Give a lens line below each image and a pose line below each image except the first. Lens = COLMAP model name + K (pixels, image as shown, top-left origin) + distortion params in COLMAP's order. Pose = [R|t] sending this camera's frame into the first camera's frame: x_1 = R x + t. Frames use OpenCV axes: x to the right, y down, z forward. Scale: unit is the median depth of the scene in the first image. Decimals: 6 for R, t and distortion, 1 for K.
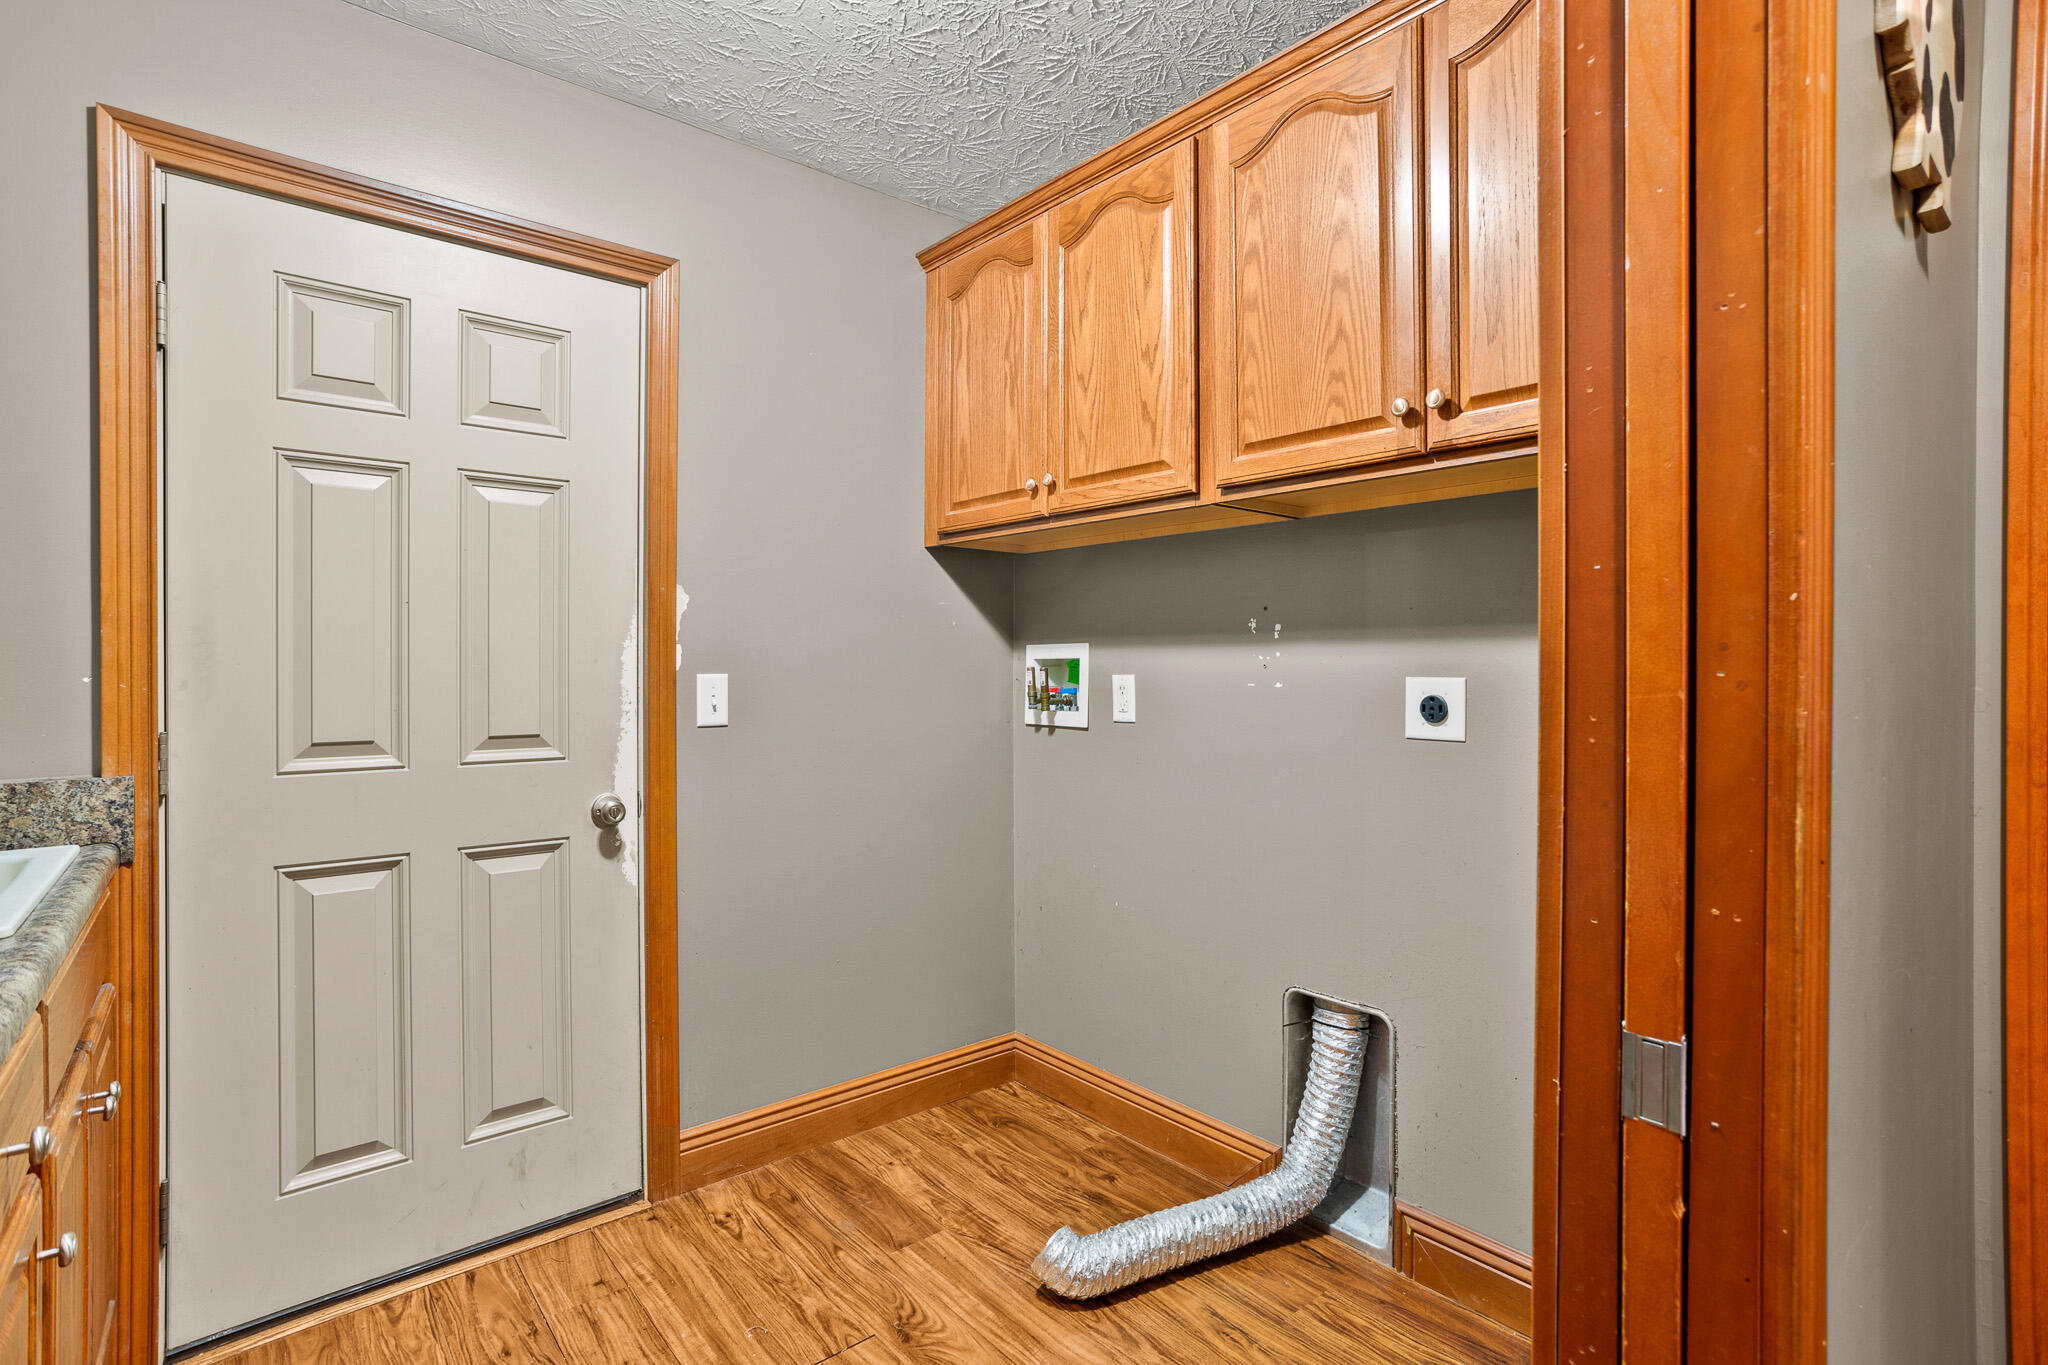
lens RADIAL K [[1002.3, 0, 1008.9], [0, 1002.3, 677.2], [0, 0, 1]] dist [-0.040517, 0.026733]
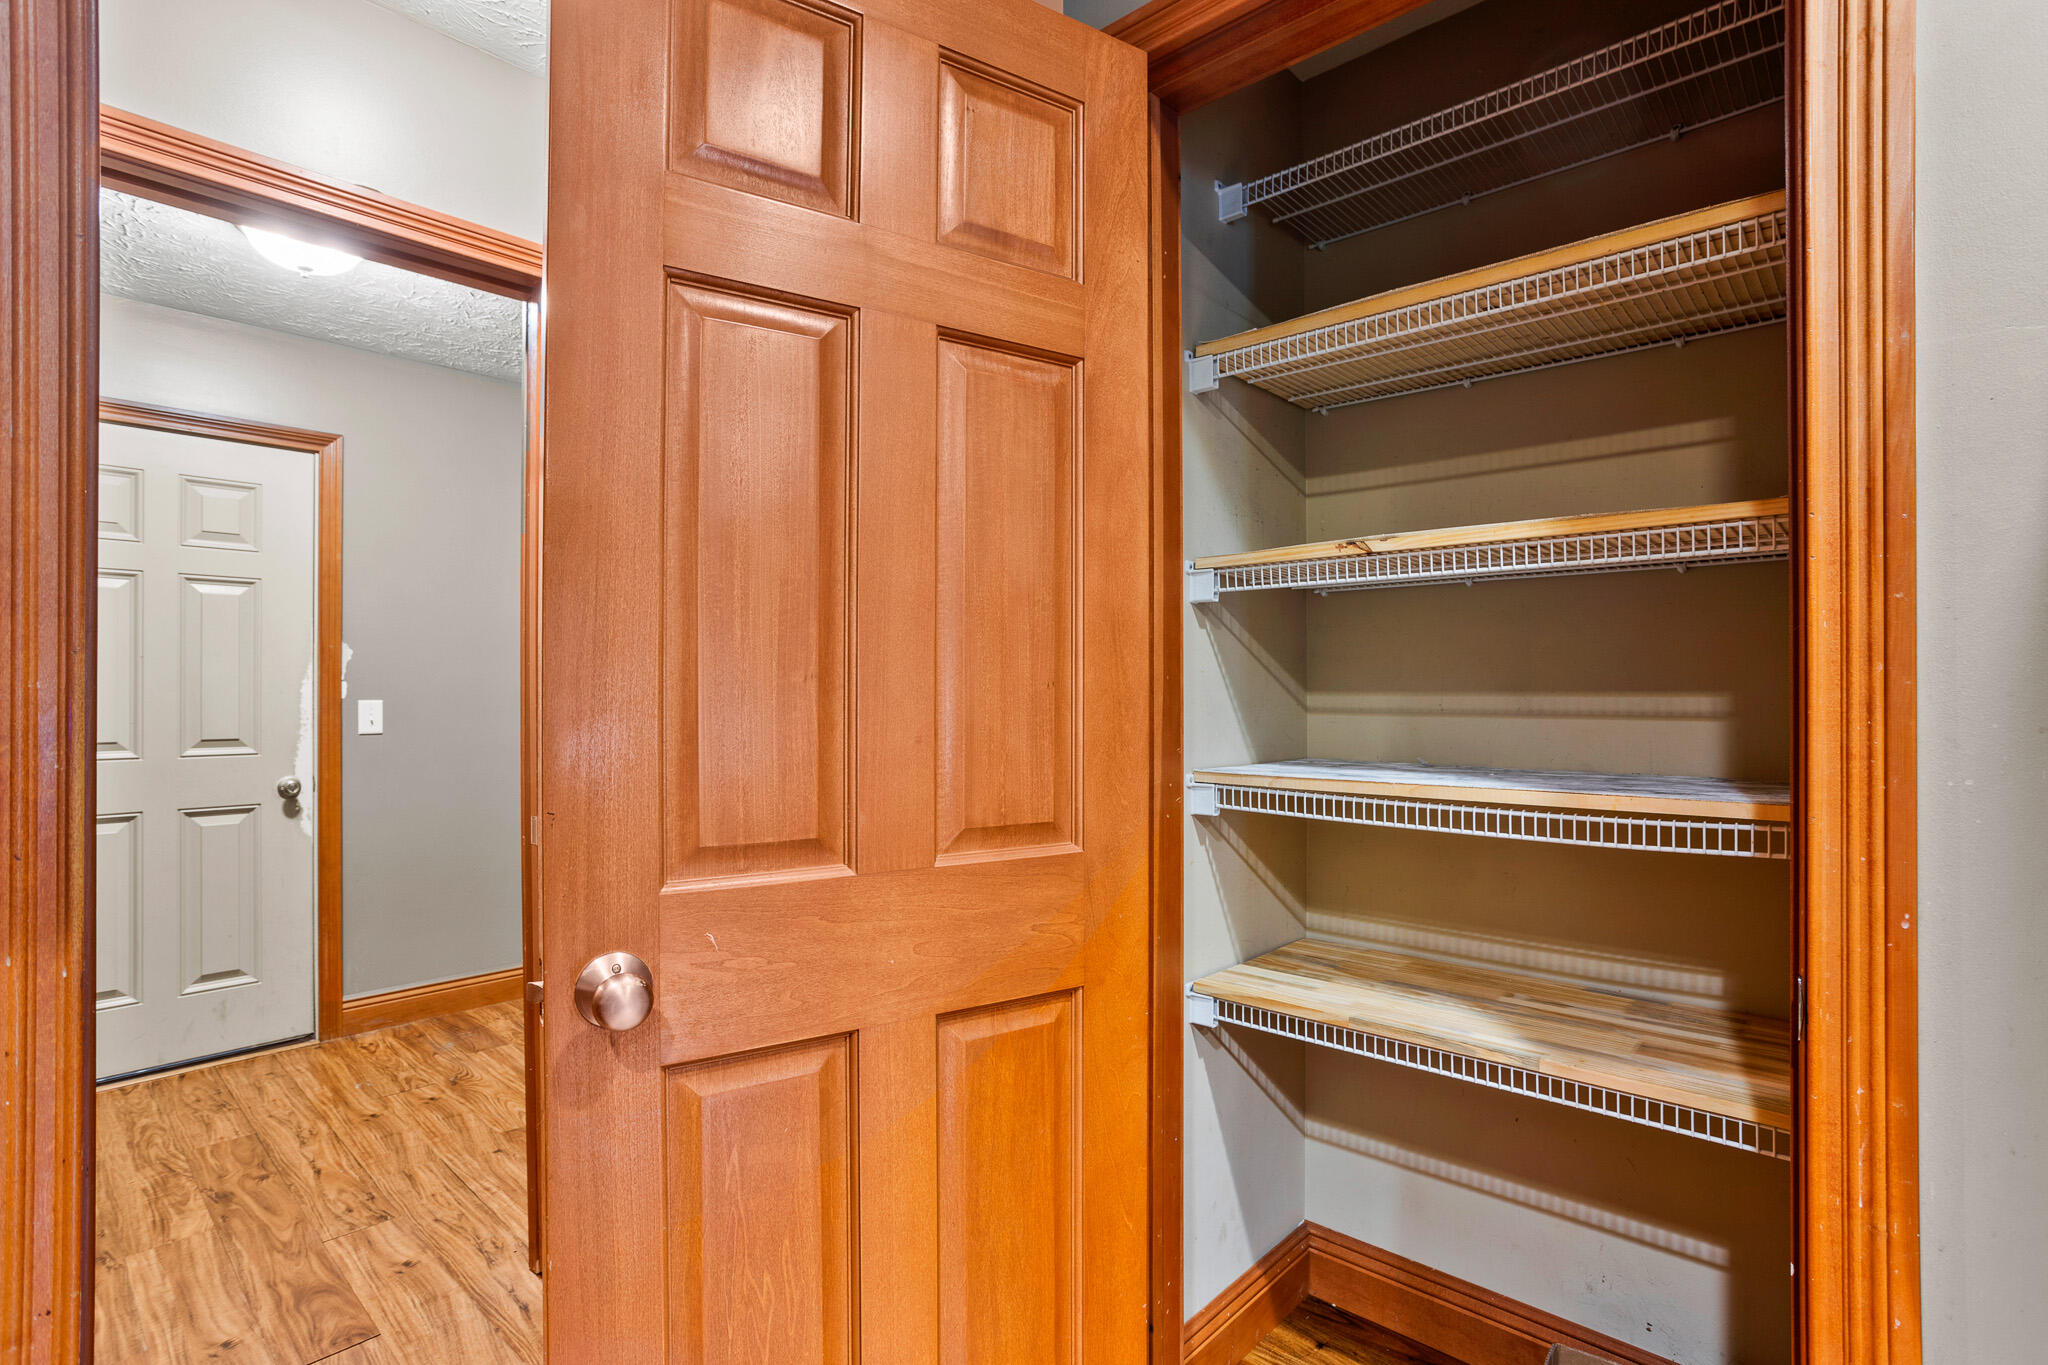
lens RADIAL K [[1002.3, 0, 1024.2], [0, 1002.3, 691.9], [0, 0, 1]] dist [-0.040517, 0.026733]
pose [[0.990951, -0.003529, 0.134179, 0.566695], [0.005096, 0.999923, -0.011335, 0.007294], [-0.134128, 0.011916, 0.990892, -0.740729]]
